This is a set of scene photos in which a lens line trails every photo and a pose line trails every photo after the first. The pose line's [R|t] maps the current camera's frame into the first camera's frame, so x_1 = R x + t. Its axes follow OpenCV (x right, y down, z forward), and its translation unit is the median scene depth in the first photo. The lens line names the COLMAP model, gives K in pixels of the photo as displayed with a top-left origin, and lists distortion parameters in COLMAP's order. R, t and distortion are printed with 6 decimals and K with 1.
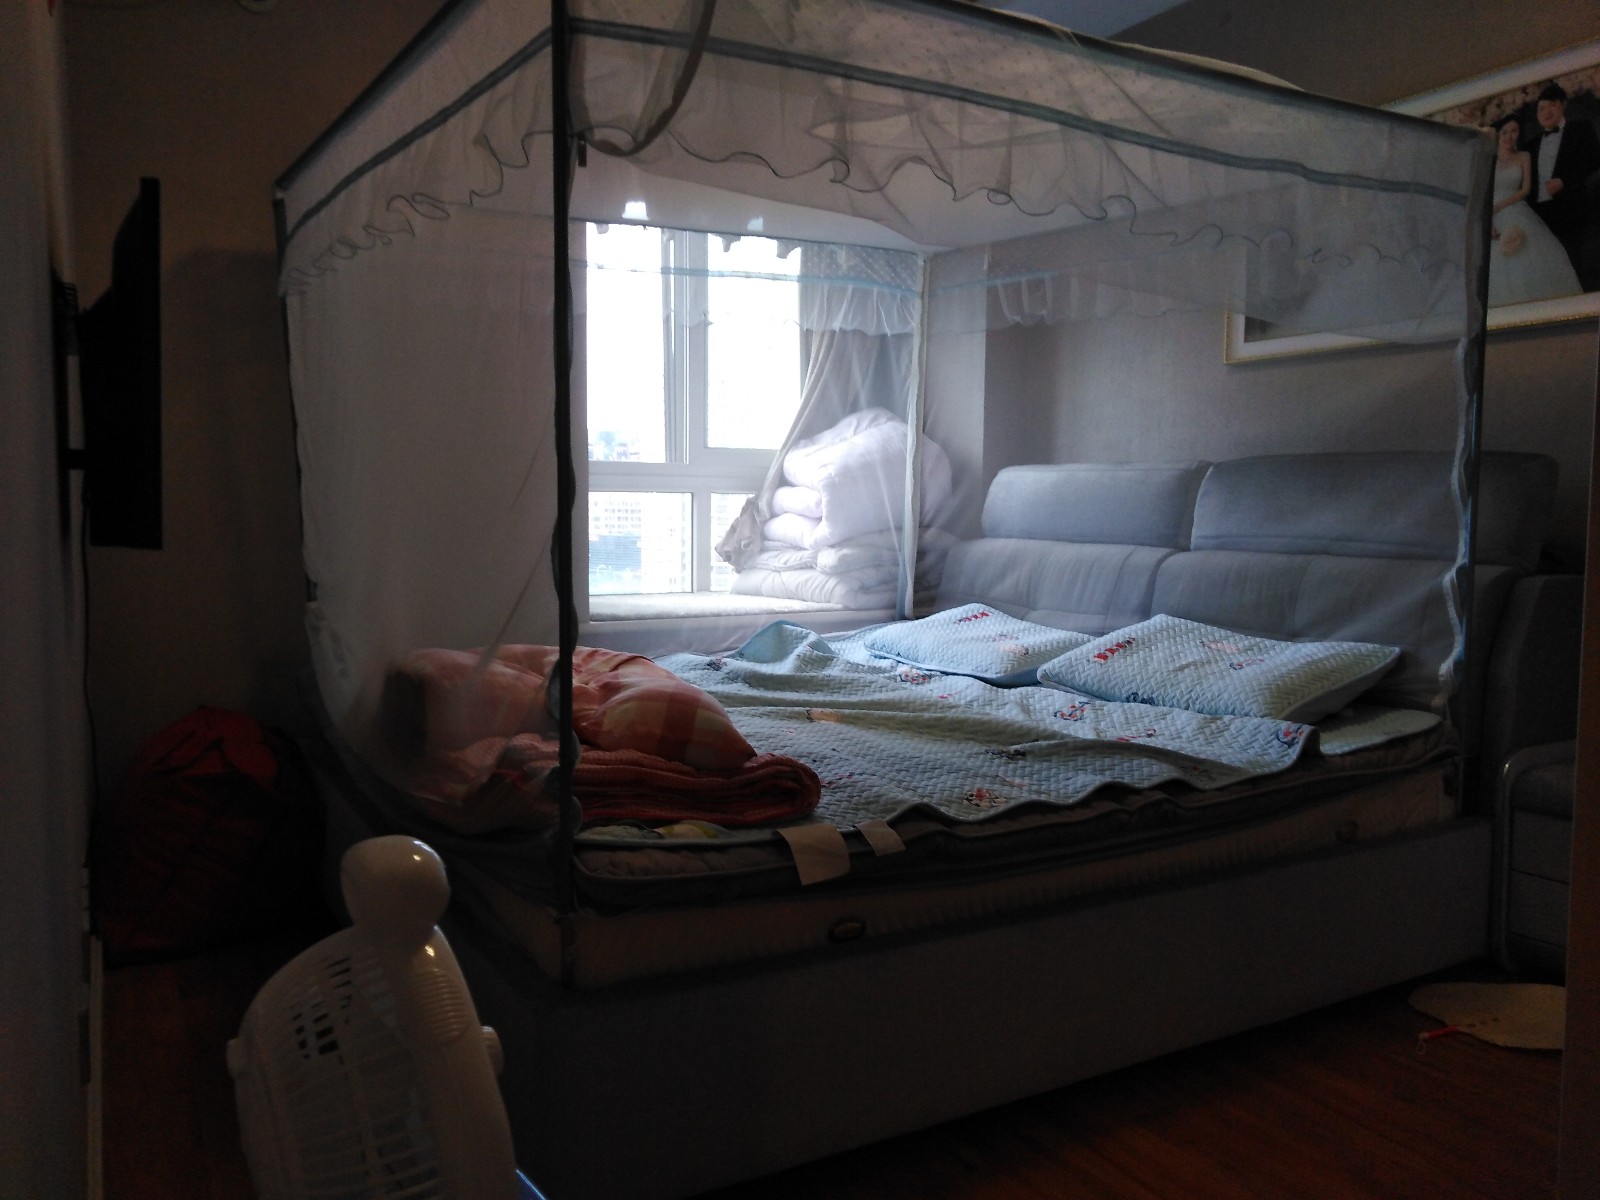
lens RADIAL K [[1178.6, 0, 800.0], [0, 1178.6, 600.0], [0, 0, 1]] dist [0.045796, -0.053473]
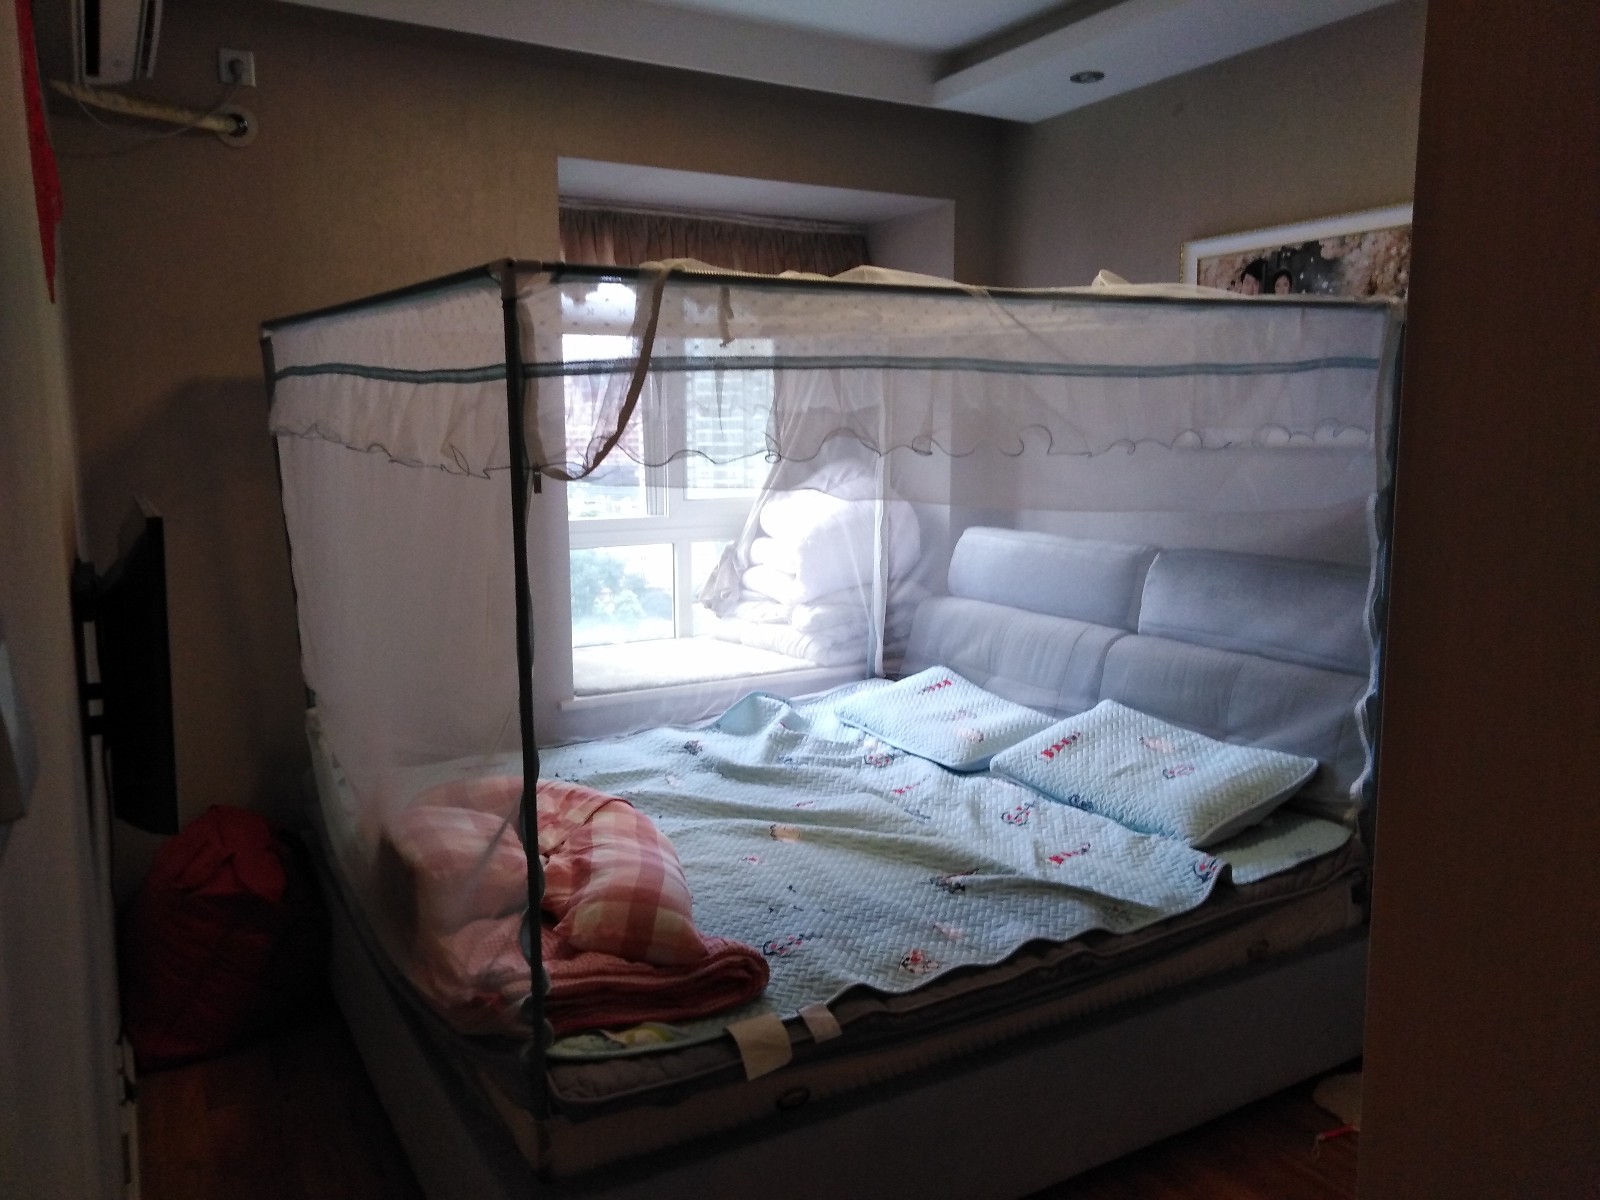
lens RADIAL K [[1178.6, 0, 800.0], [0, 1178.6, 600.0], [0, 0, 1]] dist [0.045796, -0.053473]
pose [[0.999920, -0.012598, -0.000966, 0.036833], [0.012634, 0.997831, 0.064603, -0.186334], [0.000150, -0.064610, 0.997911, -0.071977]]
